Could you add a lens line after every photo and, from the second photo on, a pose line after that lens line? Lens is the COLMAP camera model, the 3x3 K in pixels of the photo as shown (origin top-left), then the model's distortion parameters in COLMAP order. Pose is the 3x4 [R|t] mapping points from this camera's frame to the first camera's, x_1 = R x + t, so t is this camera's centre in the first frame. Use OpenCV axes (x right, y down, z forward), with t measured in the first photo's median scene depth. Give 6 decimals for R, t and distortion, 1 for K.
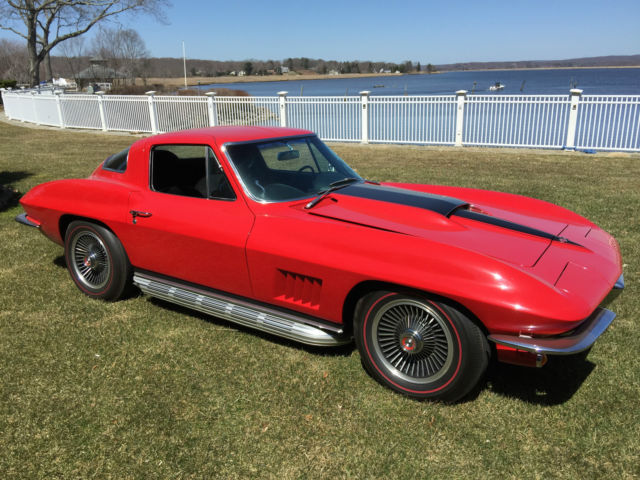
lens RADIAL K [[529.0, 0, 320.0], [0, 529.0, 240.0], [0, 0, 1]] dist [0.102467, -0.130413]
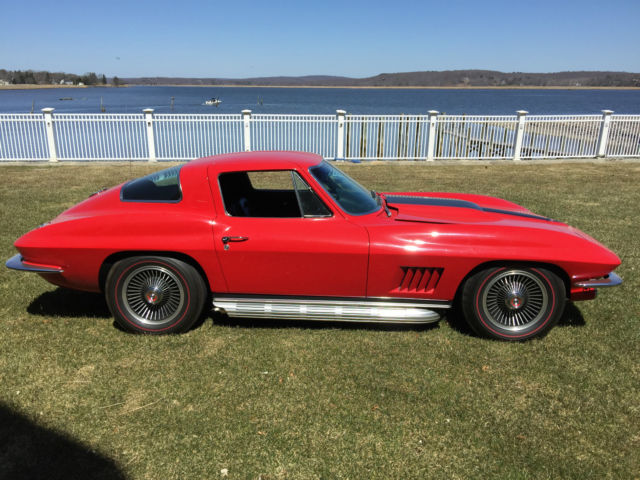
lens RADIAL K [[529.0, 0, 320.0], [0, 529.0, 240.0], [0, 0, 1]] dist [0.102467, -0.130413]
pose [[0.863035, -0.119007, 0.490925, -0.471534], [0.131955, 0.991221, 0.008312, -0.022579], [-0.487604, 0.057606, 0.871162, 0.012694]]
